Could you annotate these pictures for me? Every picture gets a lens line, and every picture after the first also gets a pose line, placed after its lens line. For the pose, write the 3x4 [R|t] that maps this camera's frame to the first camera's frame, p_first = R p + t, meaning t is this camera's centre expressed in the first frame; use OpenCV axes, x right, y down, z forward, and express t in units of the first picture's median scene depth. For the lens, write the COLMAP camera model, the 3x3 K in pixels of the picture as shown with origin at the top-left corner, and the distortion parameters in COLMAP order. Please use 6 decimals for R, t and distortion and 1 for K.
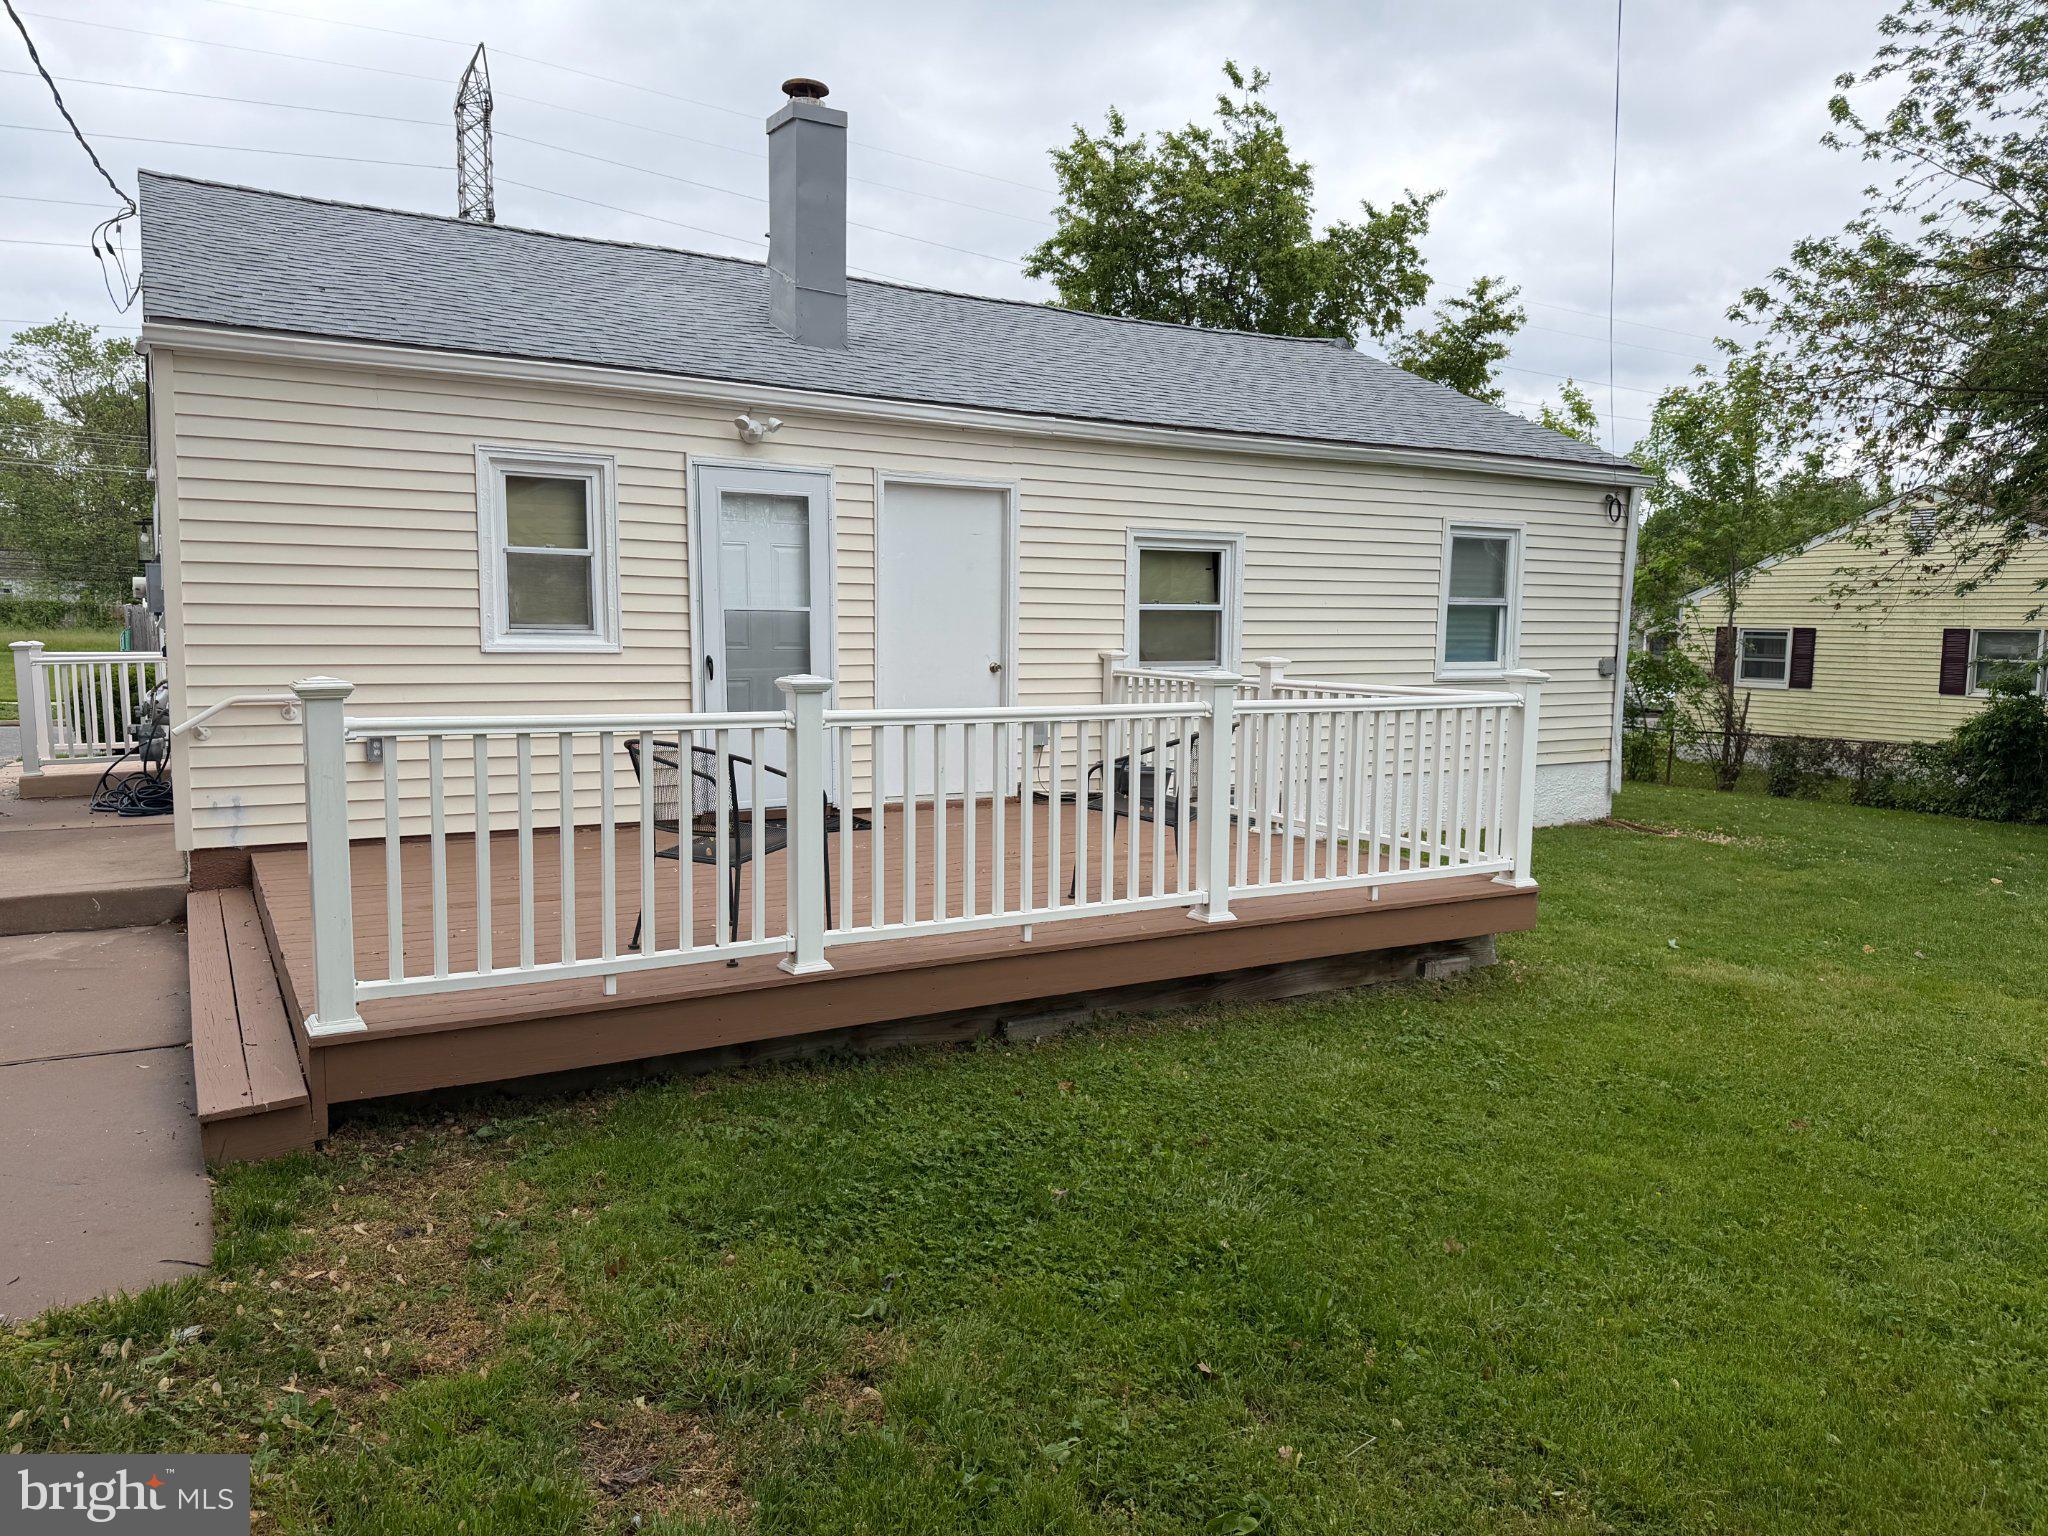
lens RADIAL K [[1441.5, 0, 1016.0], [0, 1441.5, 764.3], [0, 0, 1]] dist [0.062840, -0.074164]
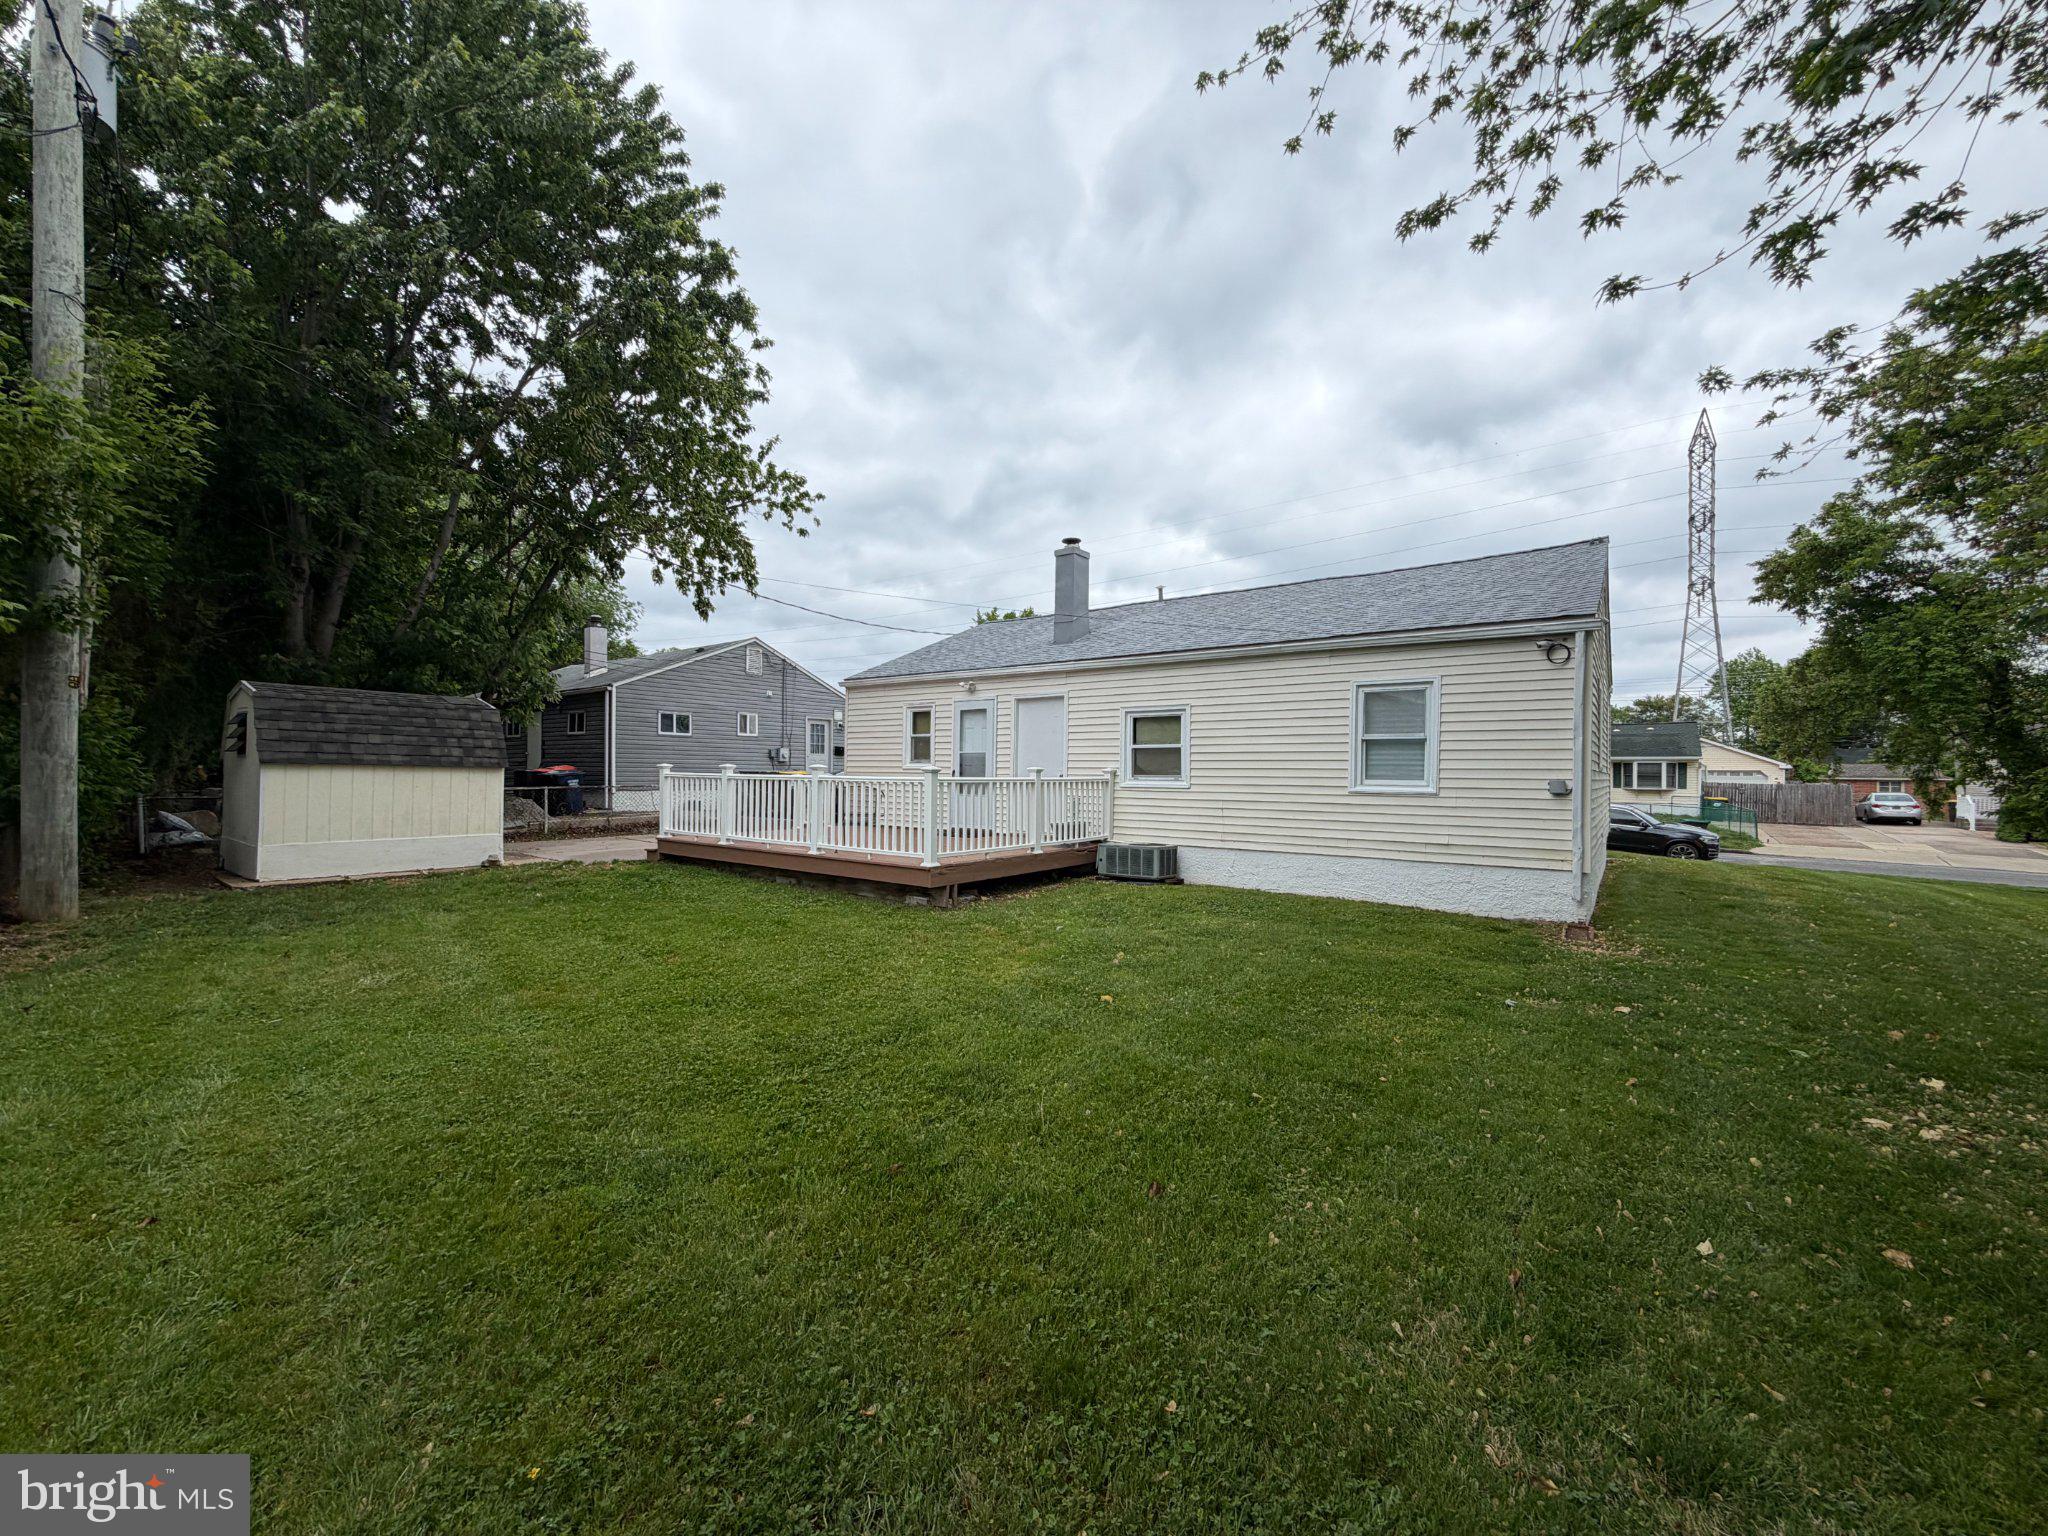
lens RADIAL K [[820.8, 0, 1023.7], [0, 820.8, 767.0], [0, 0, 1]] dist [0.000421, 0.000011]
pose [[0.364299, -0.011618, -0.931210, 1.074372], [-0.096535, 0.994064, -0.050168, -0.011686], [0.926265, 0.108171, 0.361015, 0.463253]]
